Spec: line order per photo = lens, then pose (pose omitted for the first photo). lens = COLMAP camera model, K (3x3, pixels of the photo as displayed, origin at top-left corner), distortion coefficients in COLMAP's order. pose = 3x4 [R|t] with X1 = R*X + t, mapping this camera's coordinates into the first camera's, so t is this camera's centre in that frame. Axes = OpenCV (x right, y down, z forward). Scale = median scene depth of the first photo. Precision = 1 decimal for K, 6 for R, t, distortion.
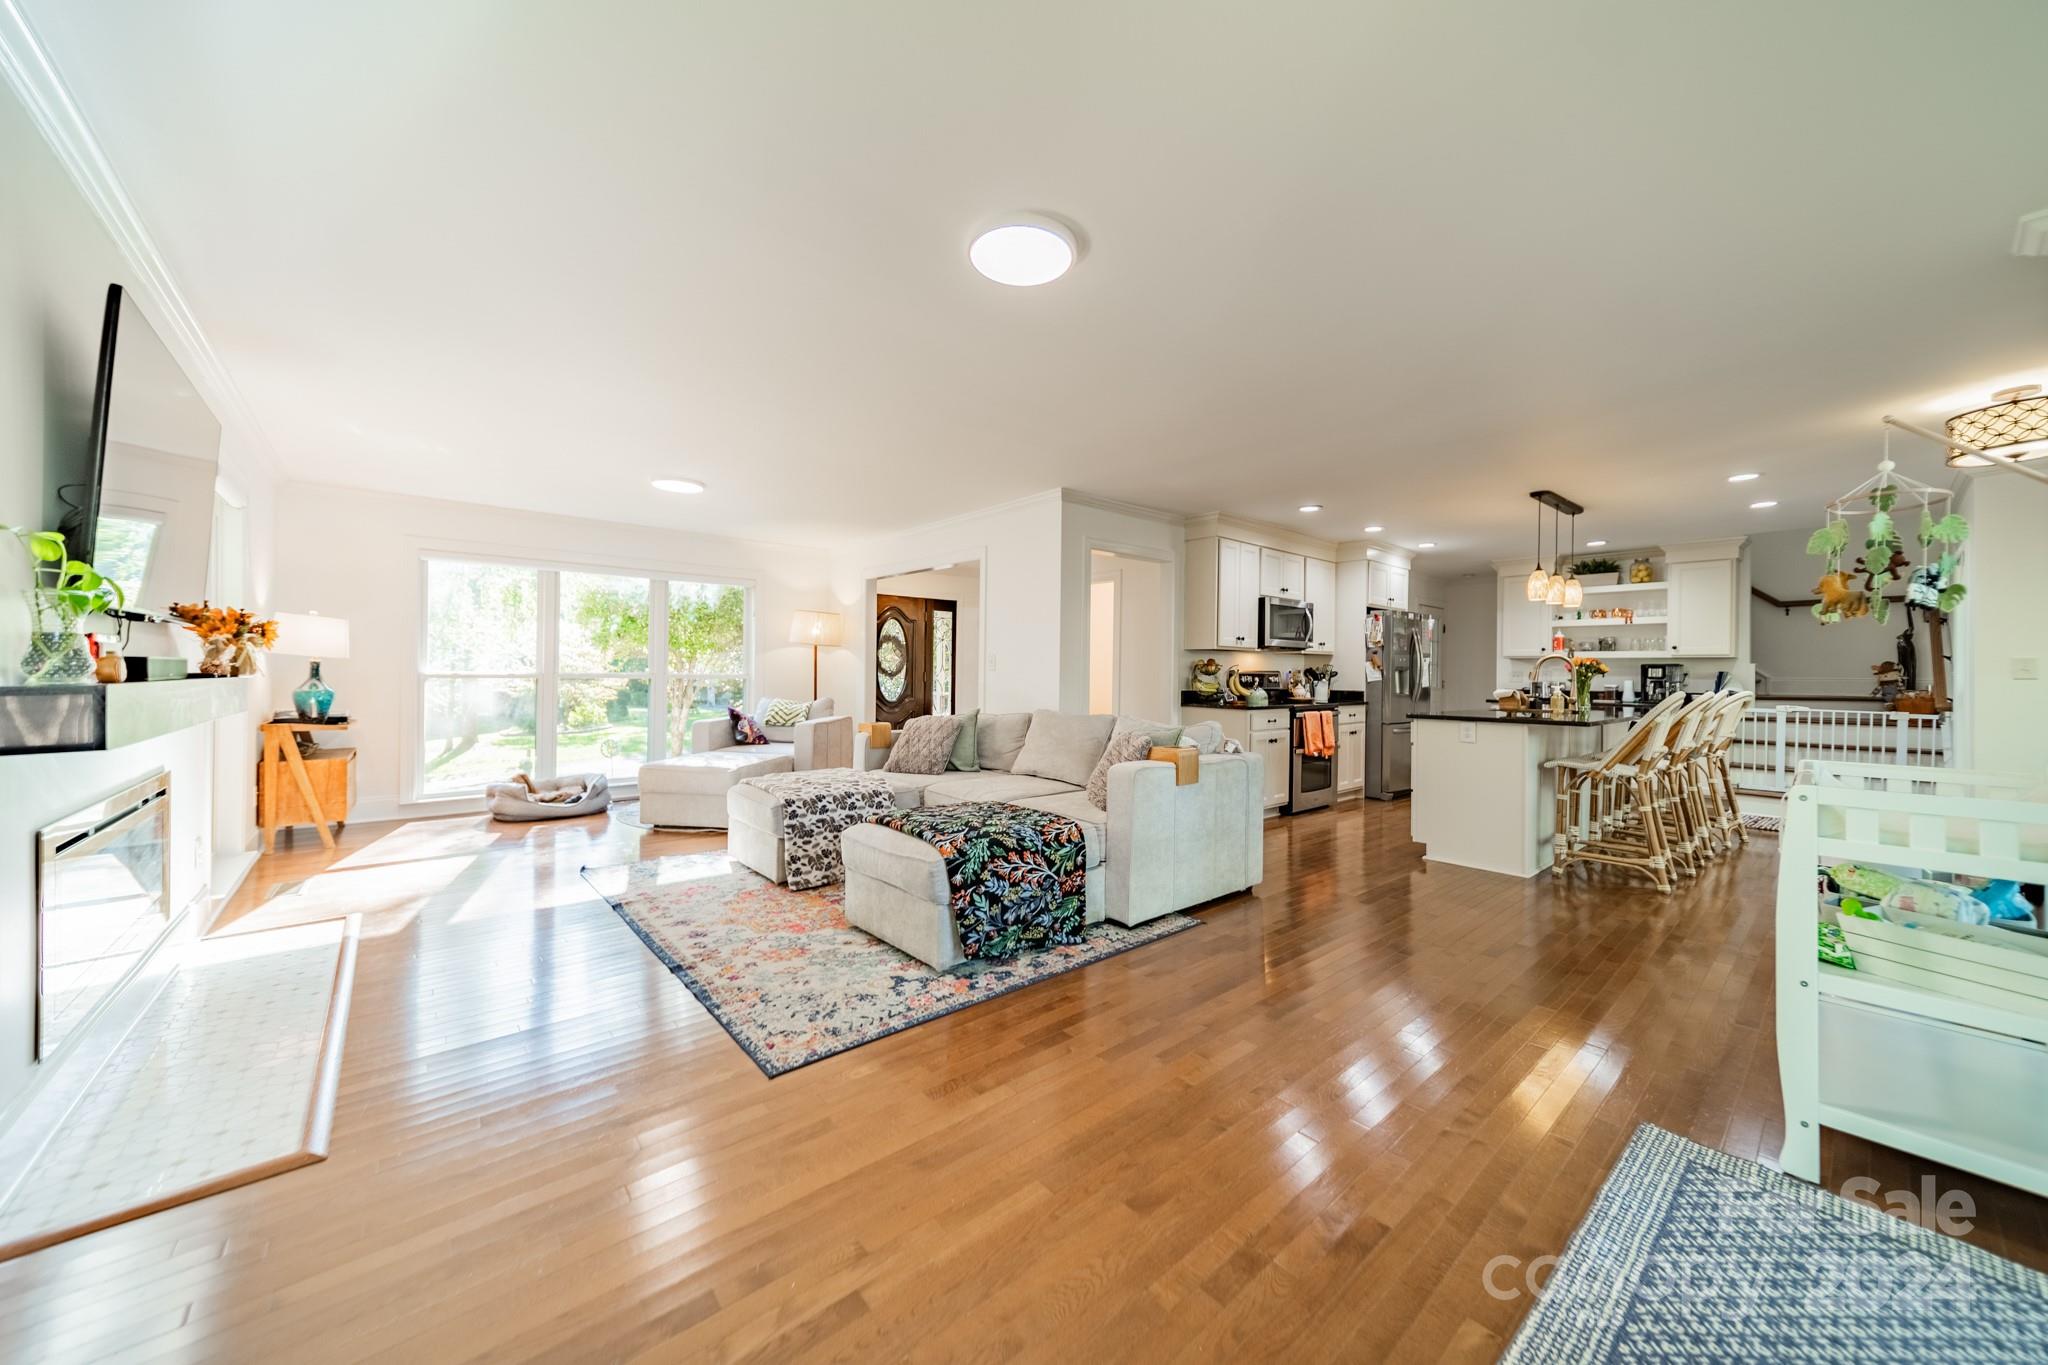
lens RADIAL K [[723.3, 0, 1028.9], [0, 723.3, 673.4], [0, 0, 1]] dist [0.011910, 0.000187]
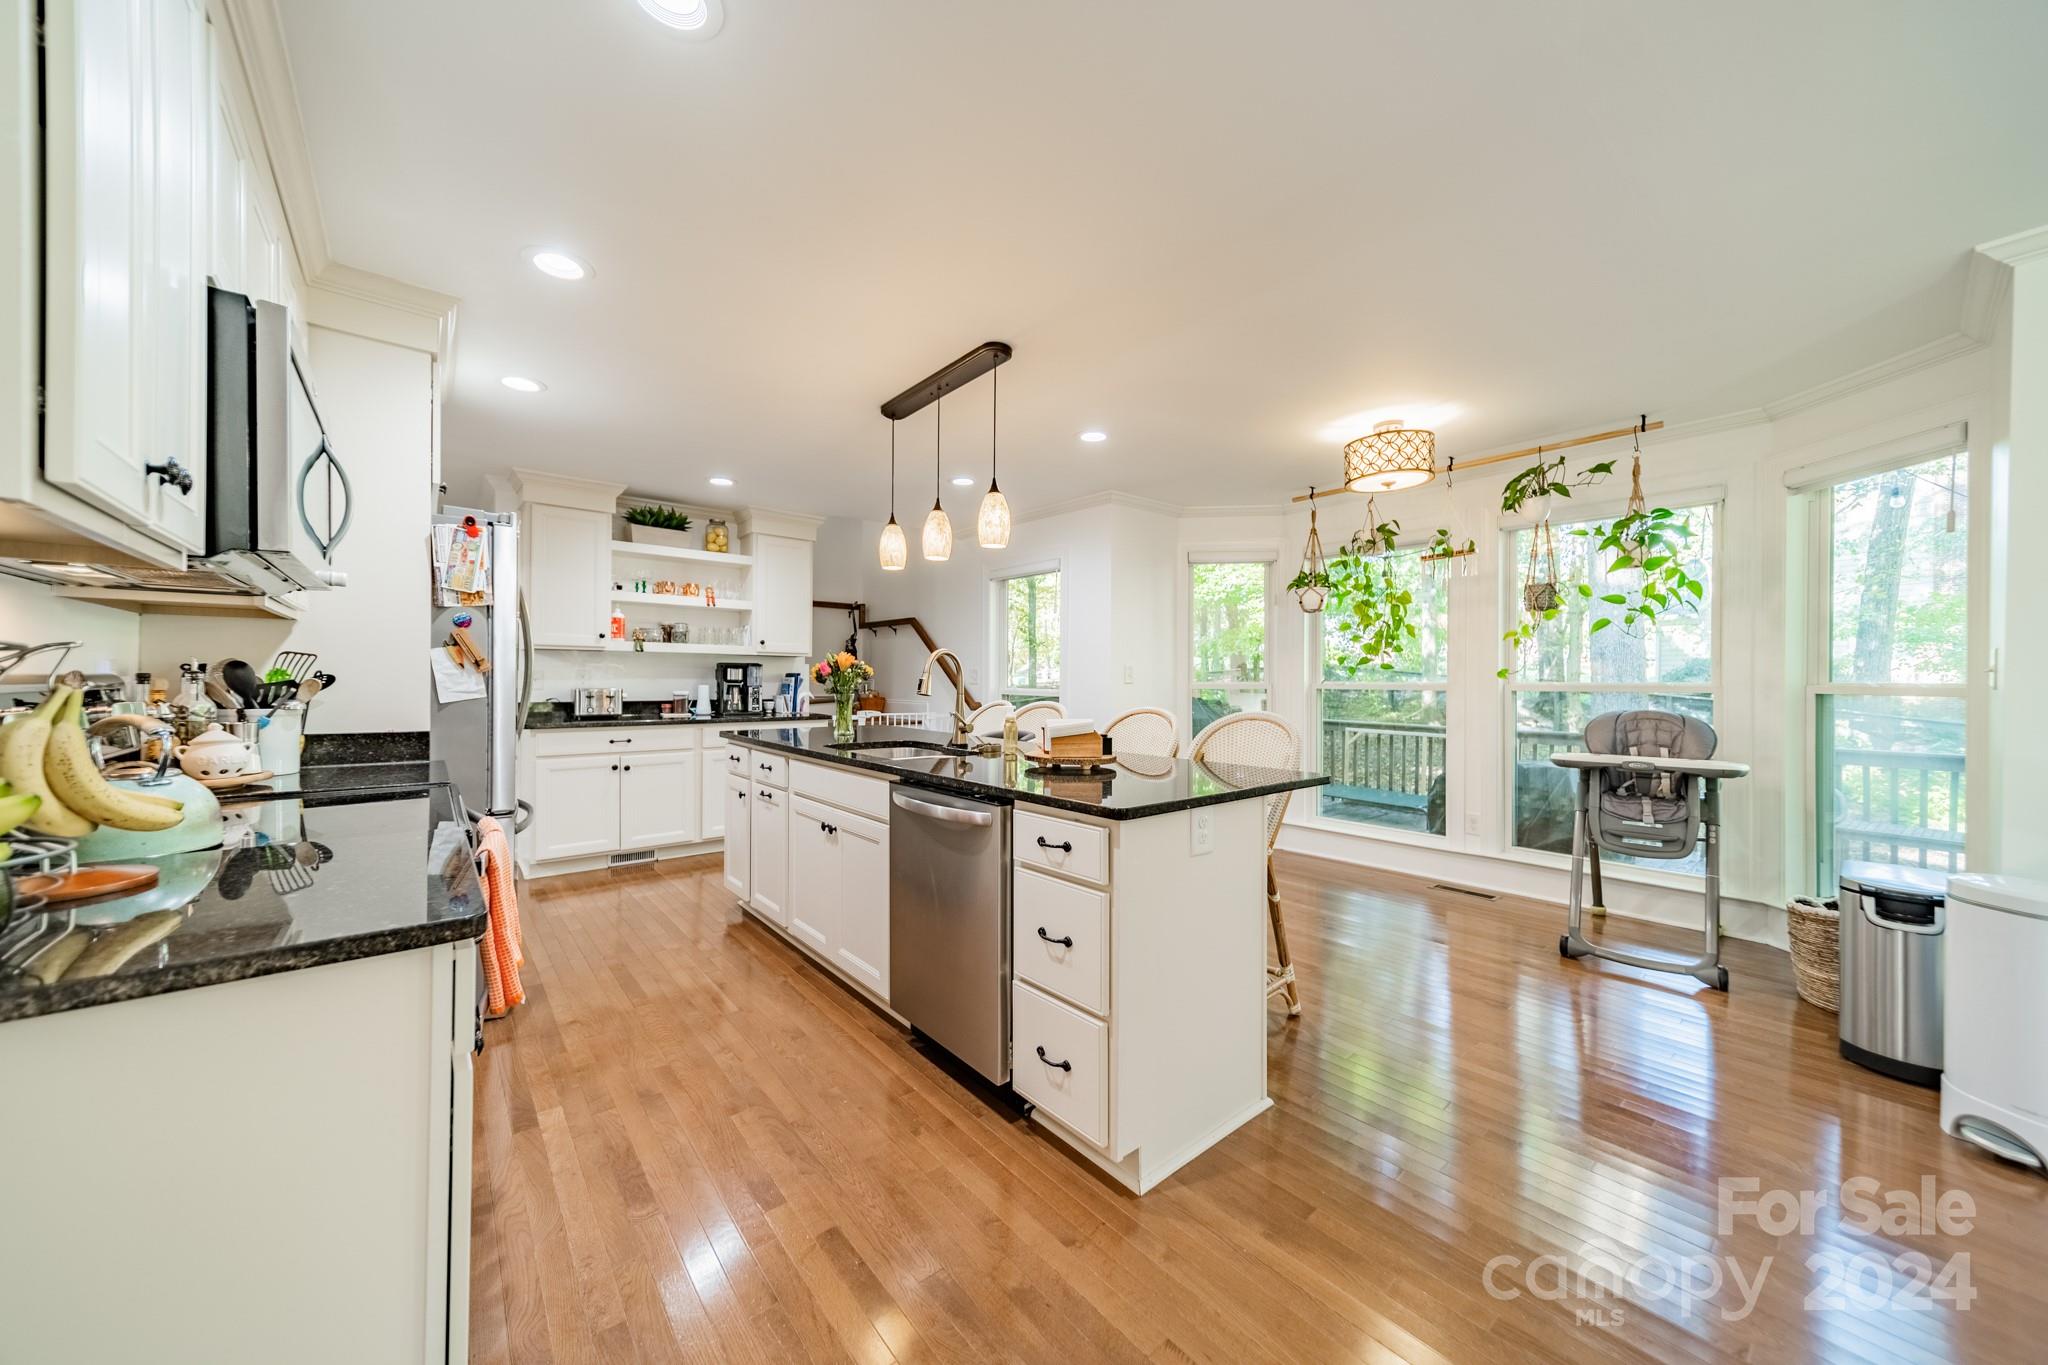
lens RADIAL K [[721.6, 0, 1026.2], [0, 721.6, 675.2], [0, 0, 1]] dist [0.006755, -0.000058]
pose [[0.018769, -0.004579, 0.999813, 0.210361], [-0.007890, 0.999958, 0.004727, -0.010889], [-0.999793, -0.007978, 0.018732, 1.239197]]
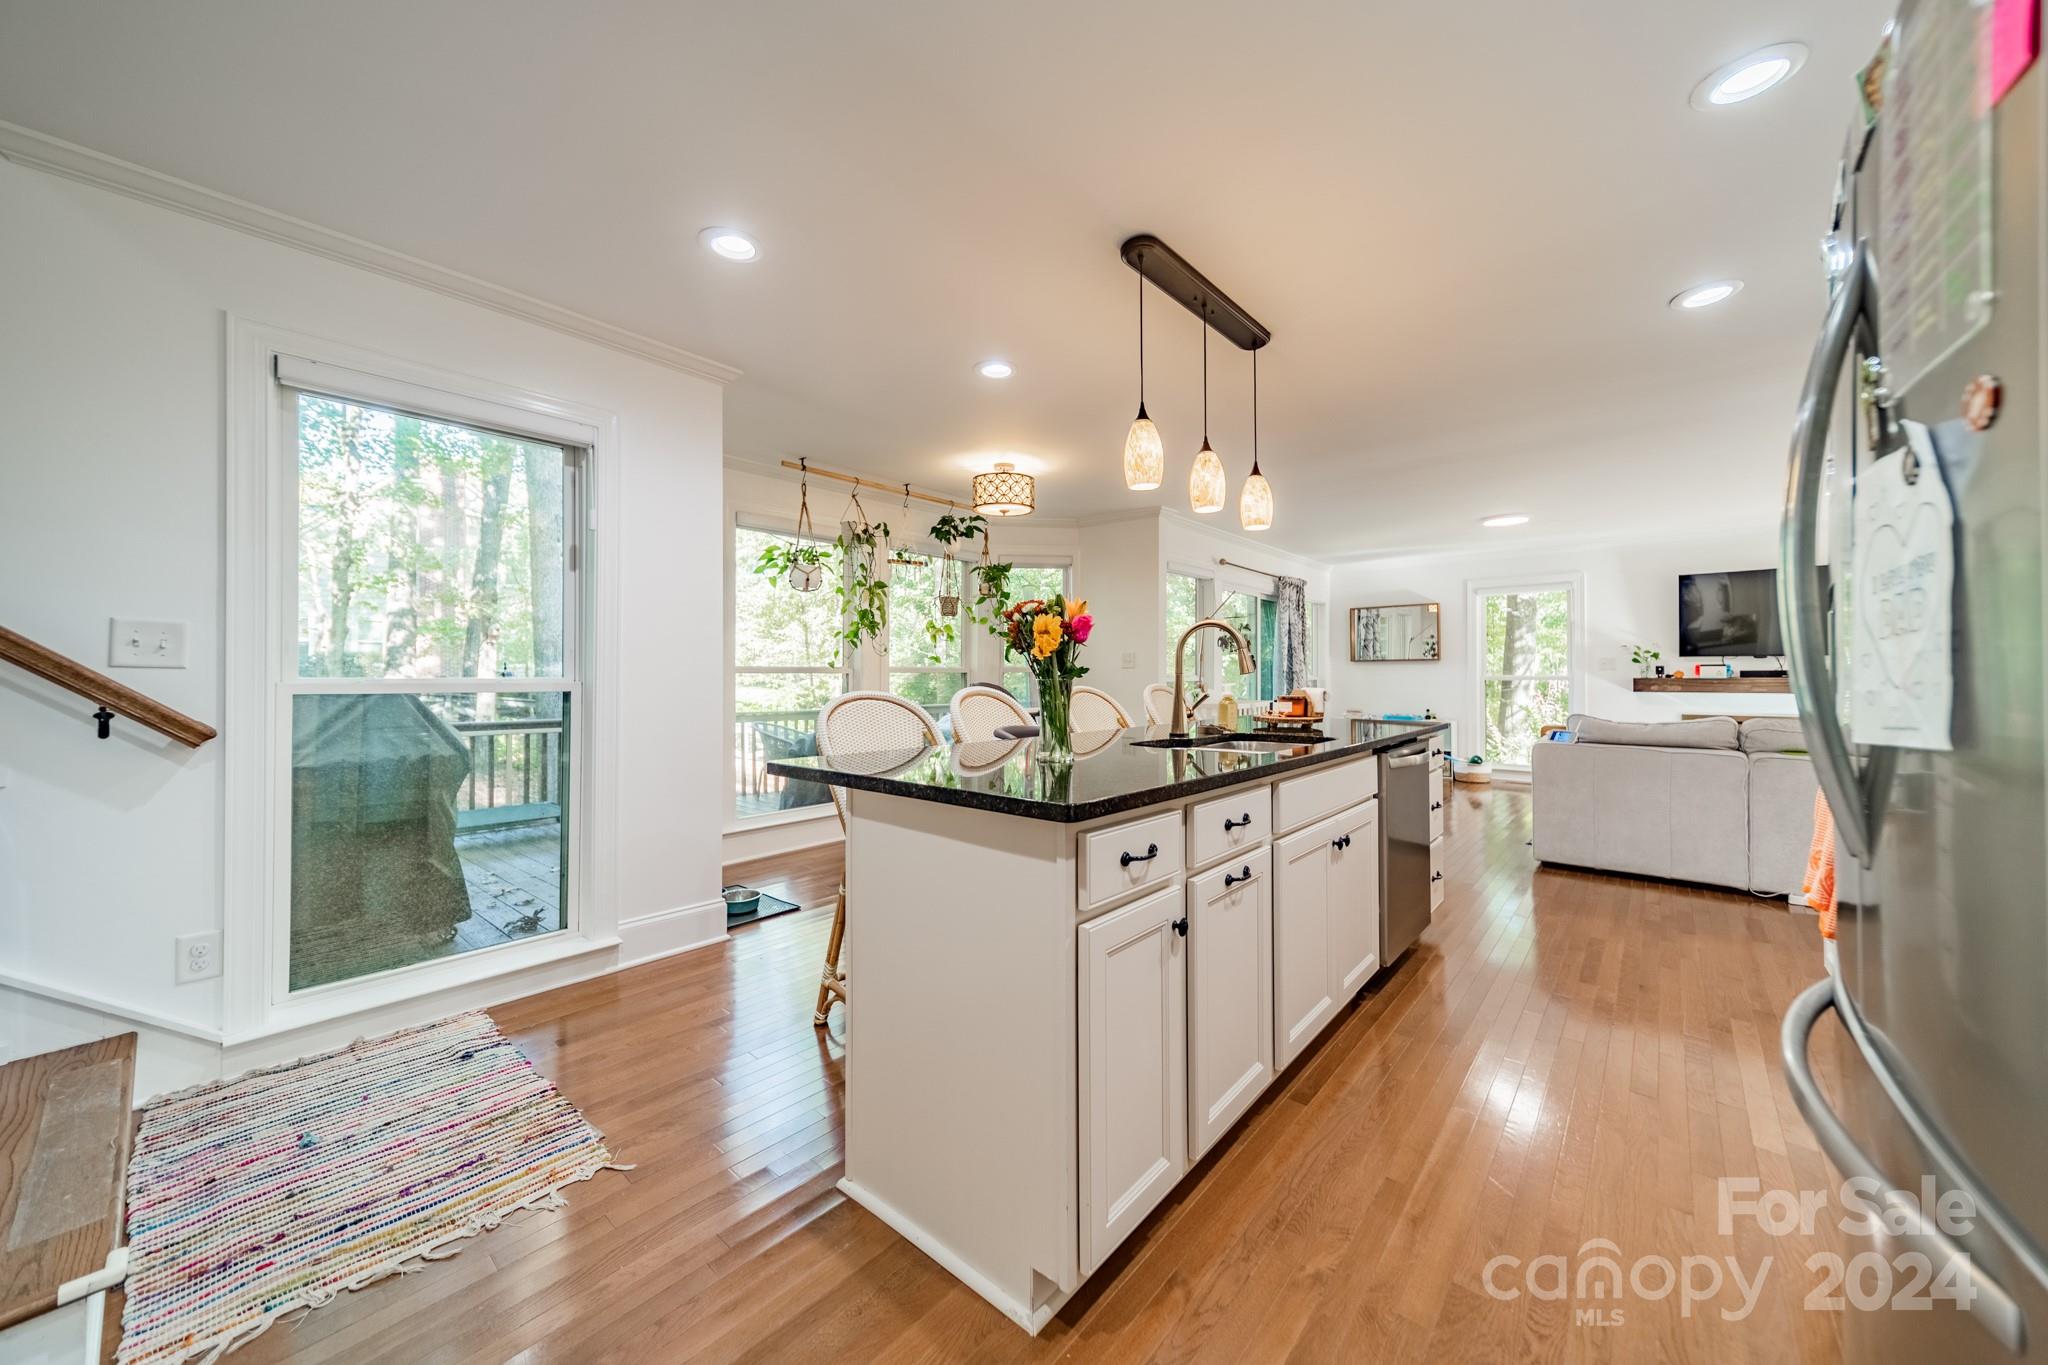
lens RADIAL K [[727.3, 0, 1031.4], [0, 727.3, 663.3], [0, 0, 1]] dist [0.007618, -0.000132]
pose [[-0.989576, -0.011883, -0.143523, 1.220248], [-0.009198, 0.999770, -0.019358, 0.019468], [0.143720, -0.017836, -0.989458, 1.959525]]
